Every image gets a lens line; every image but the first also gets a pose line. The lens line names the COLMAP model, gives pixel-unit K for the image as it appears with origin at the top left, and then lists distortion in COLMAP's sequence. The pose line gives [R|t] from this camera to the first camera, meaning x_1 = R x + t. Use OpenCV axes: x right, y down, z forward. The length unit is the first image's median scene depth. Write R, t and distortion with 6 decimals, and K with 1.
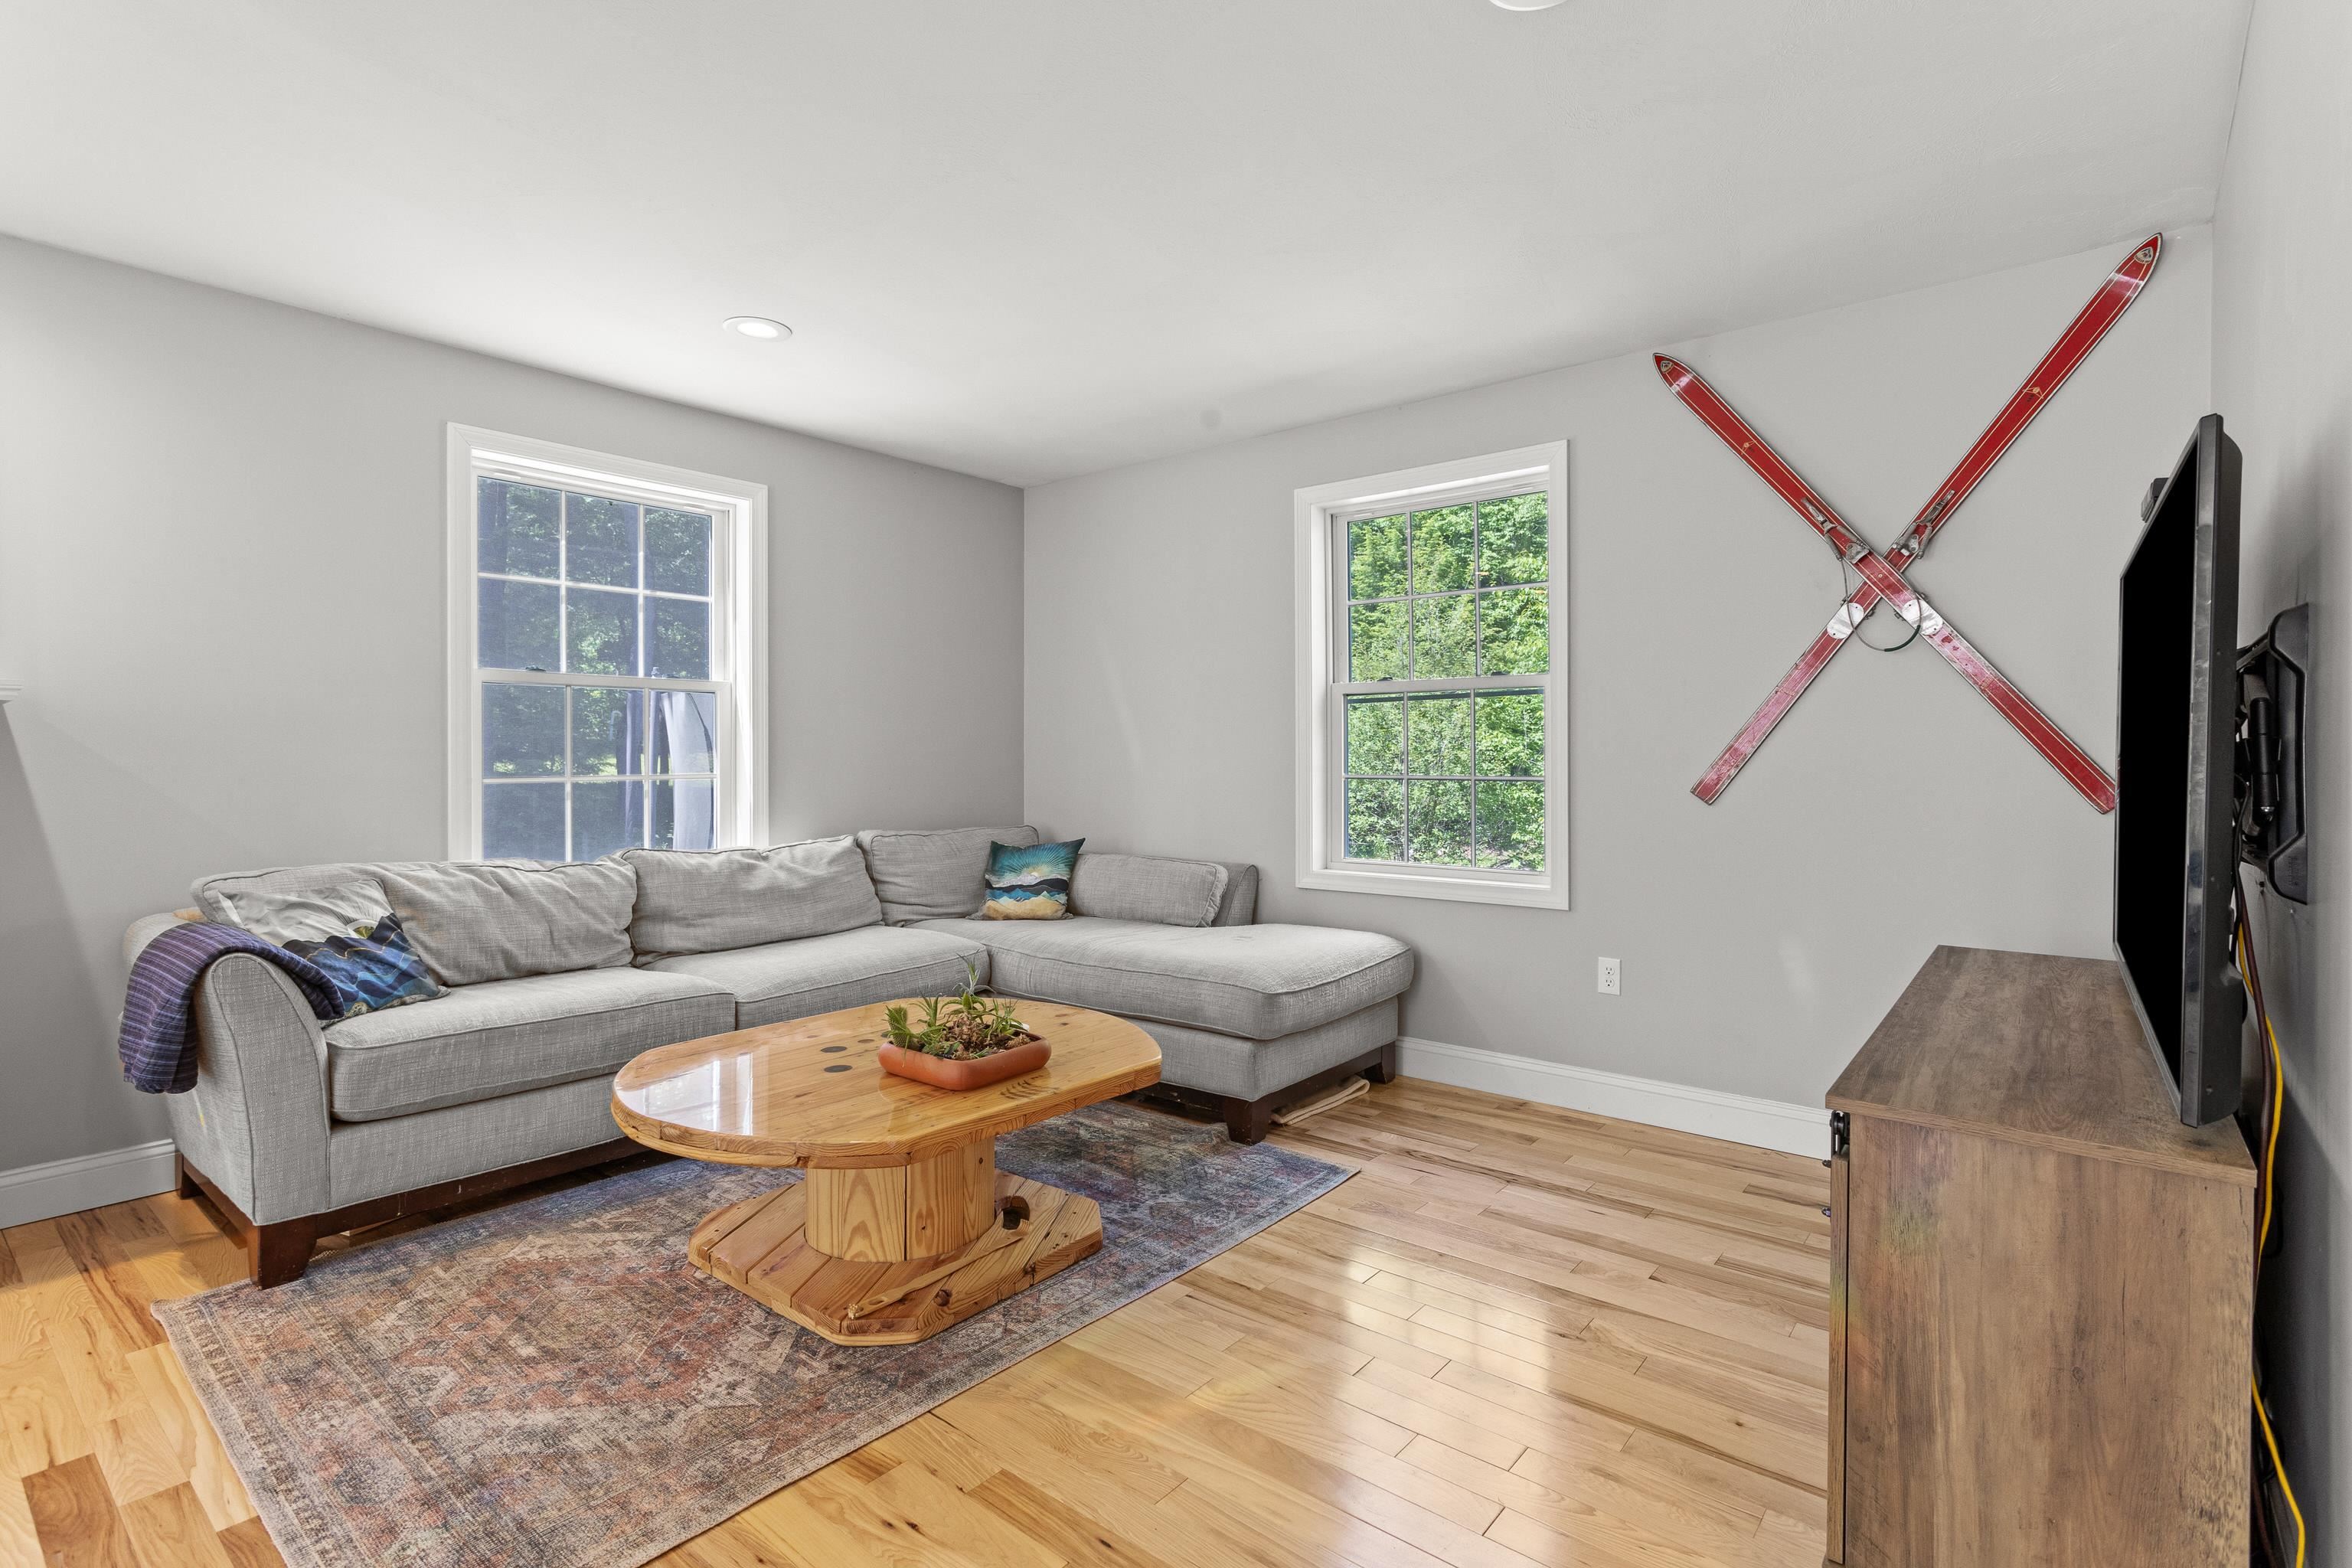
lens RADIAL K [[1114.9, 0, 1183.0], [0, 1114.9, 766.8], [0, 0, 1]] dist [0.036605, -0.016628]
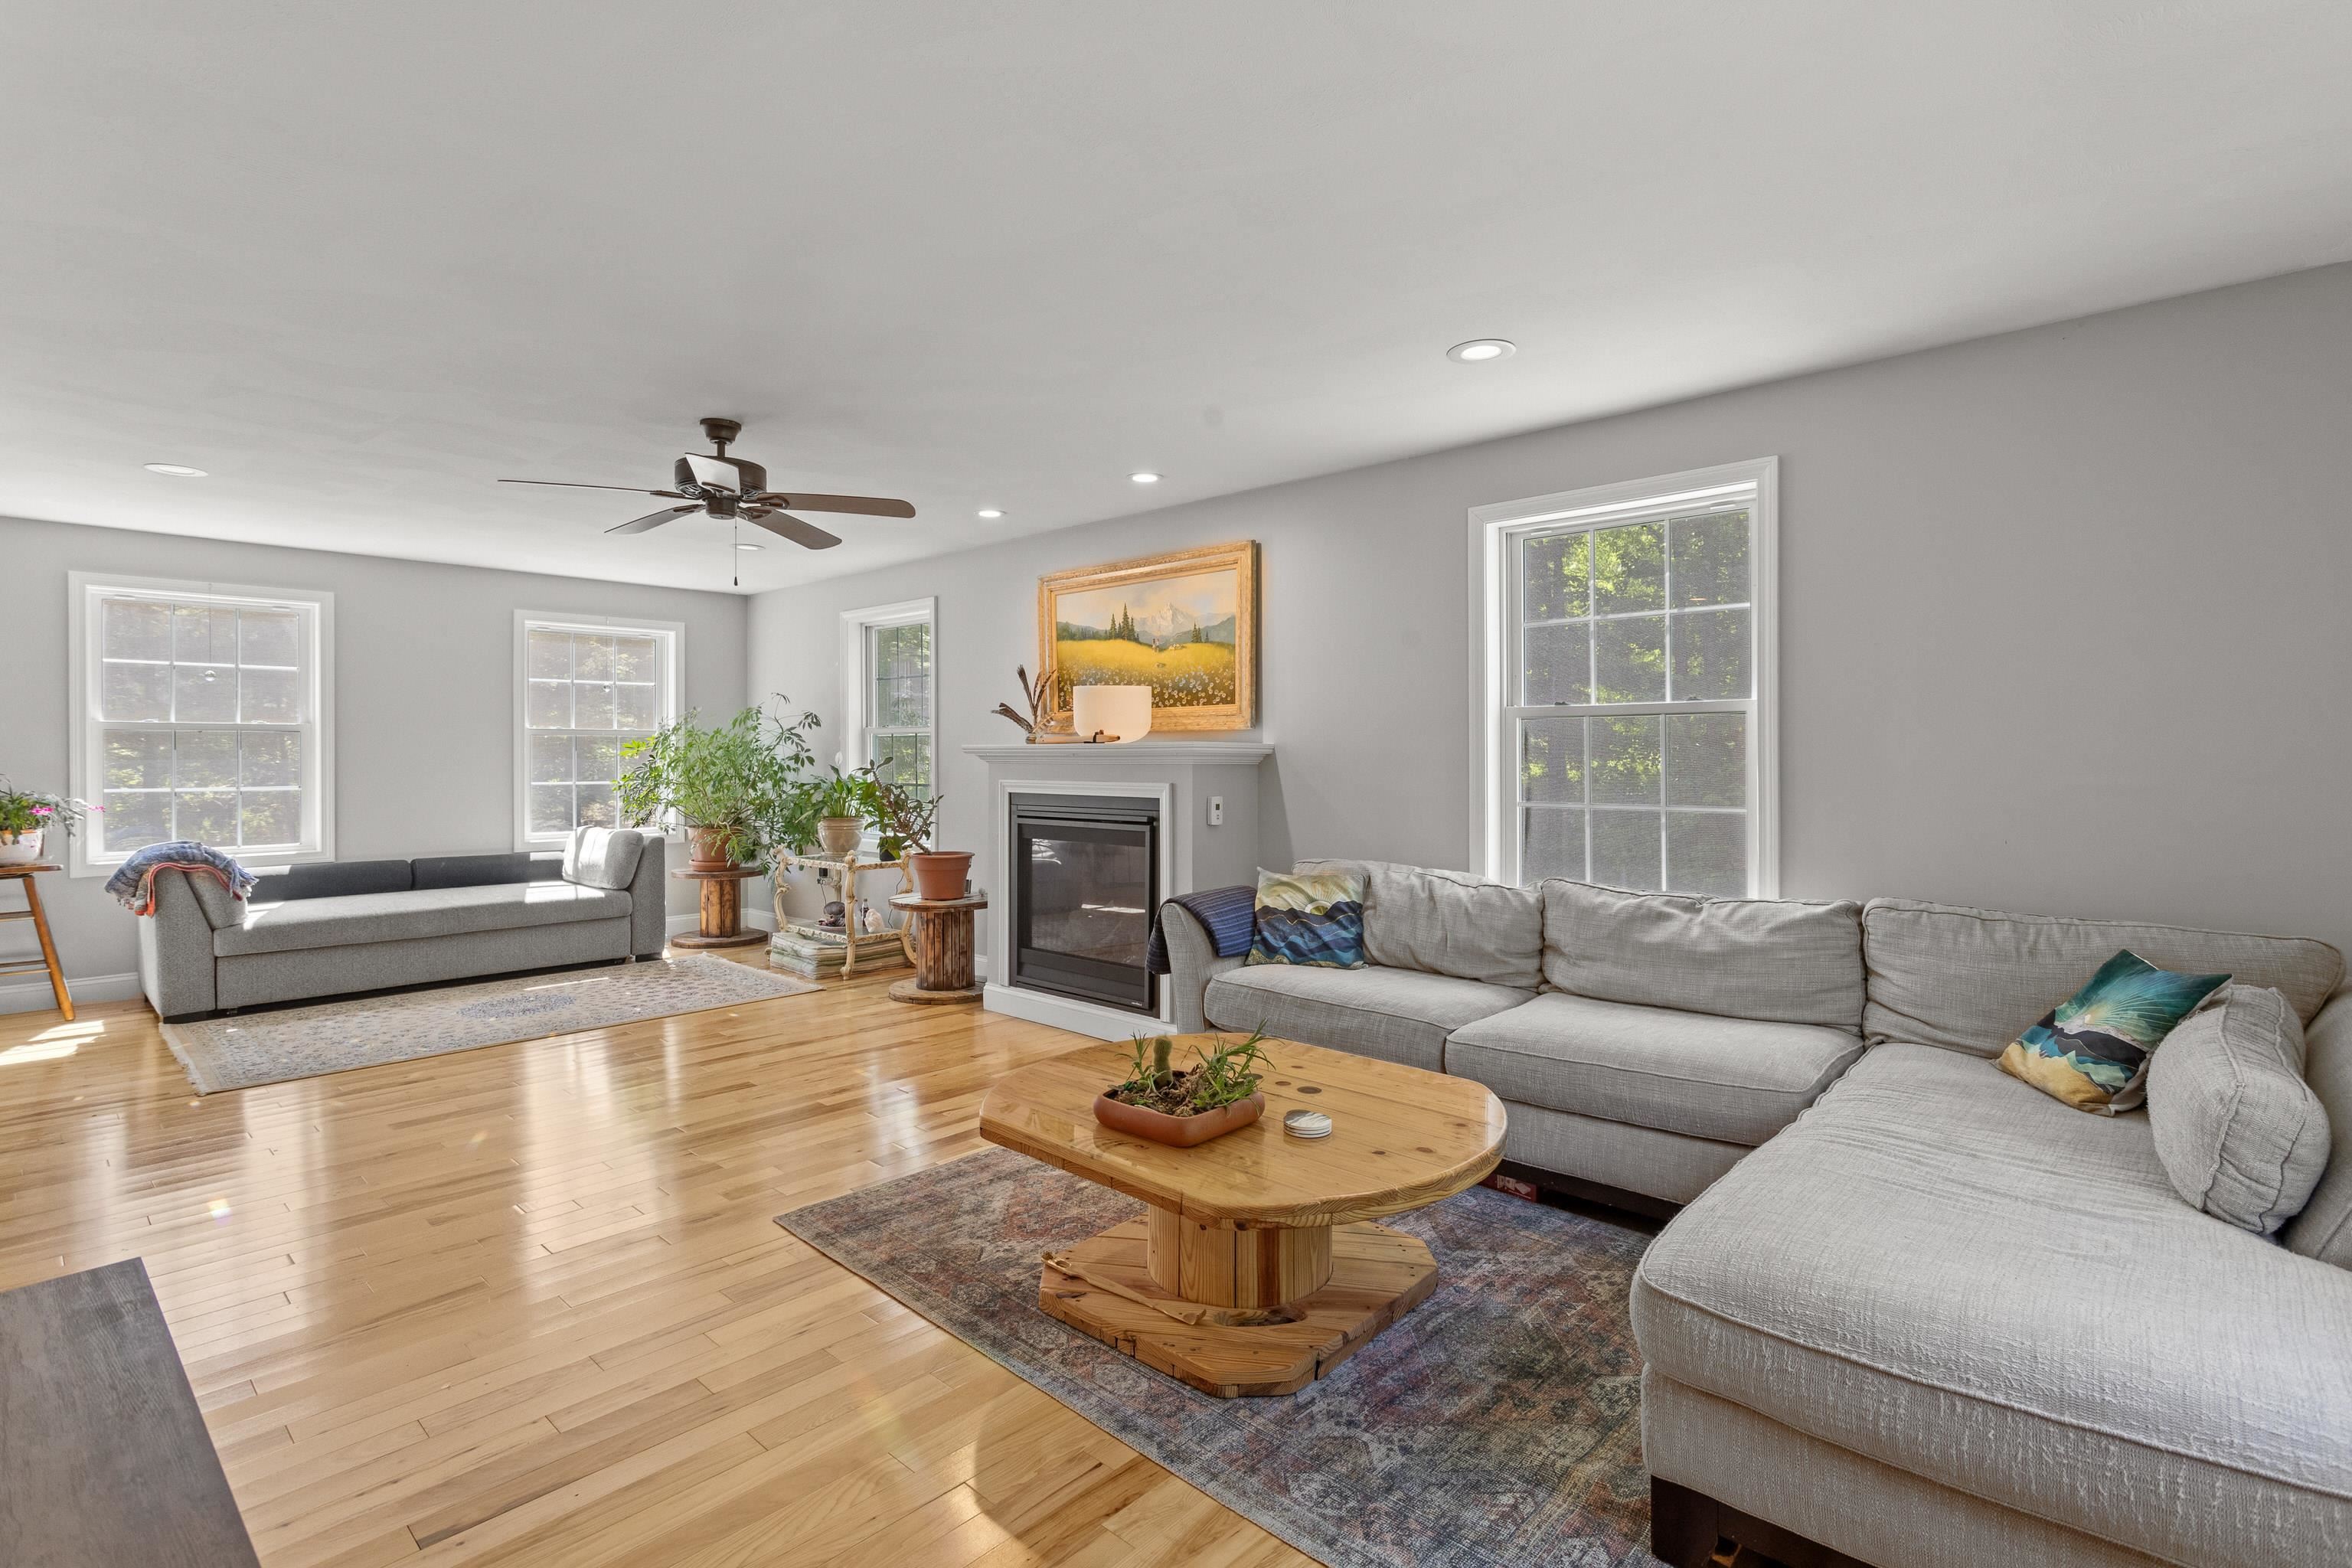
lens RADIAL K [[1121.0, 0, 1193.5], [0, 1121.0, 765.1], [0, 0, 1]] dist [-0.001107, 0.000159]
pose [[-0.054959, 0.005924, -0.998471, 0.689285], [-0.007588, 0.999951, 0.006350, -0.043005], [0.998460, 0.007926, -0.054911, 0.928999]]
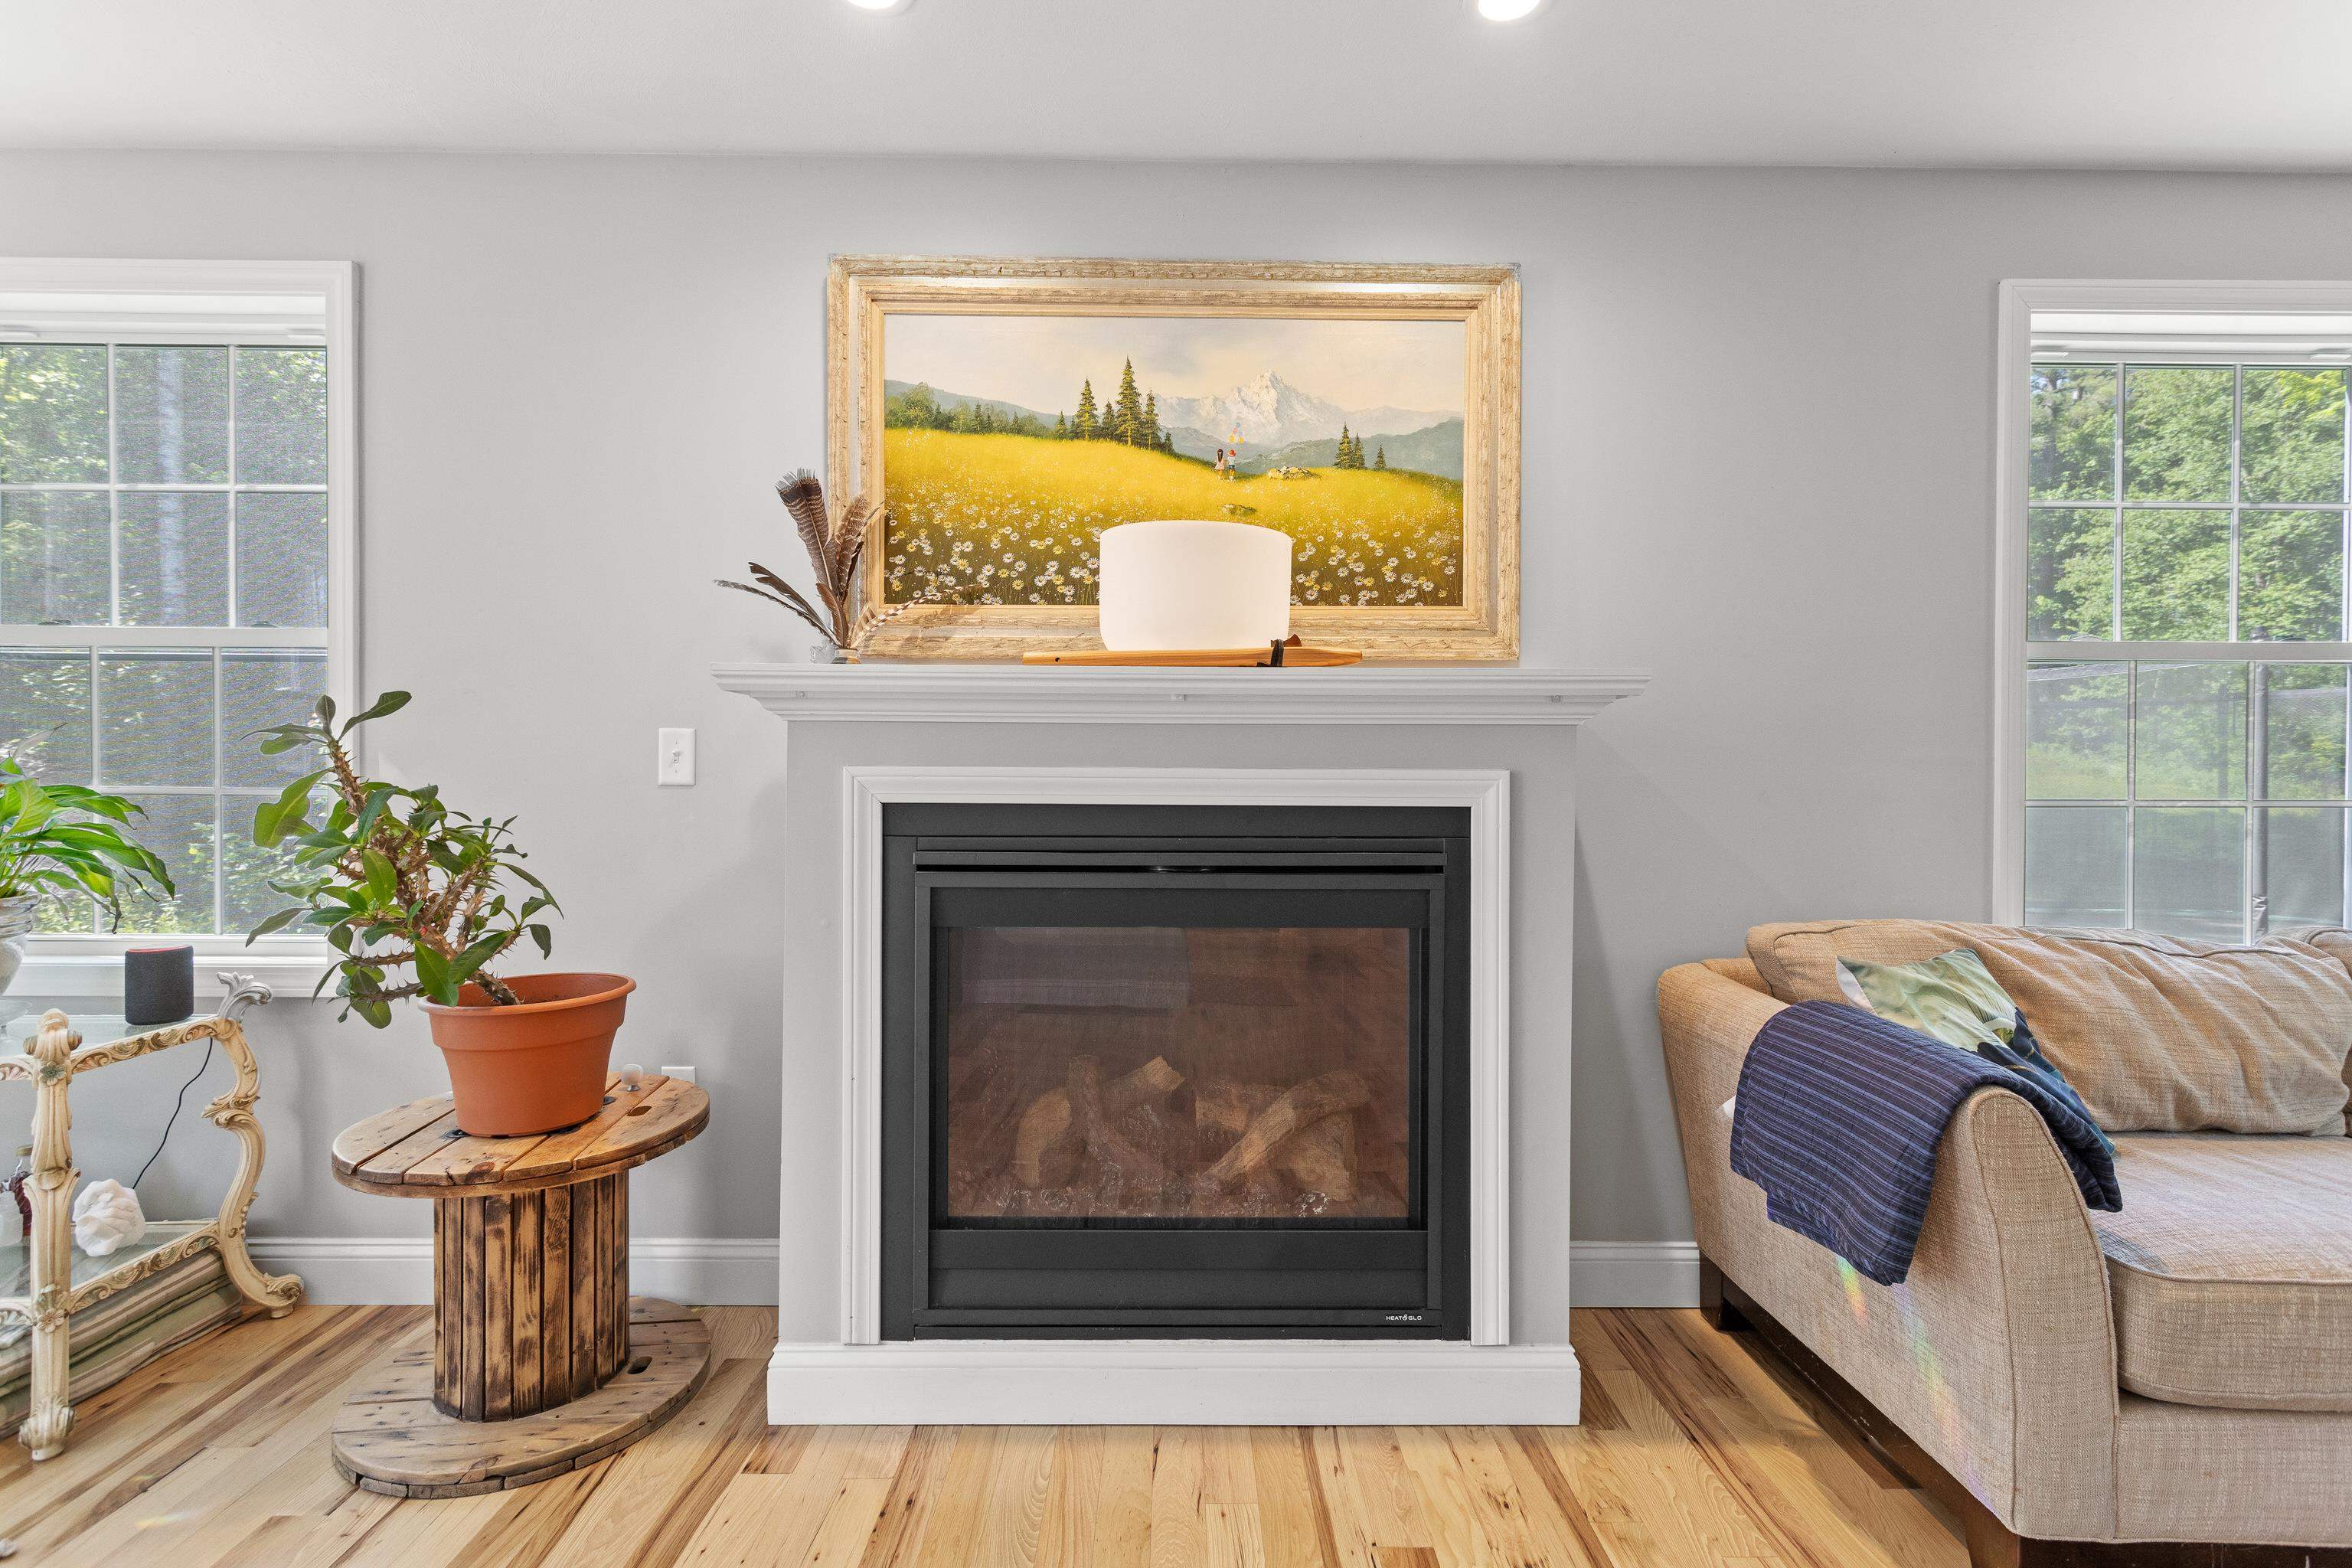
lens RADIAL K [[1113.7, 0, 1182.7], [0, 1113.7, 775.2], [0, 0, 1]] dist [0.001633, 0.001042]
pose [[0.641281, 0.007334, -0.767271, -0.543359], [-0.008774, 0.999959, 0.002225, -0.003297], [0.767256, 0.005305, 0.641319, 0.222318]]
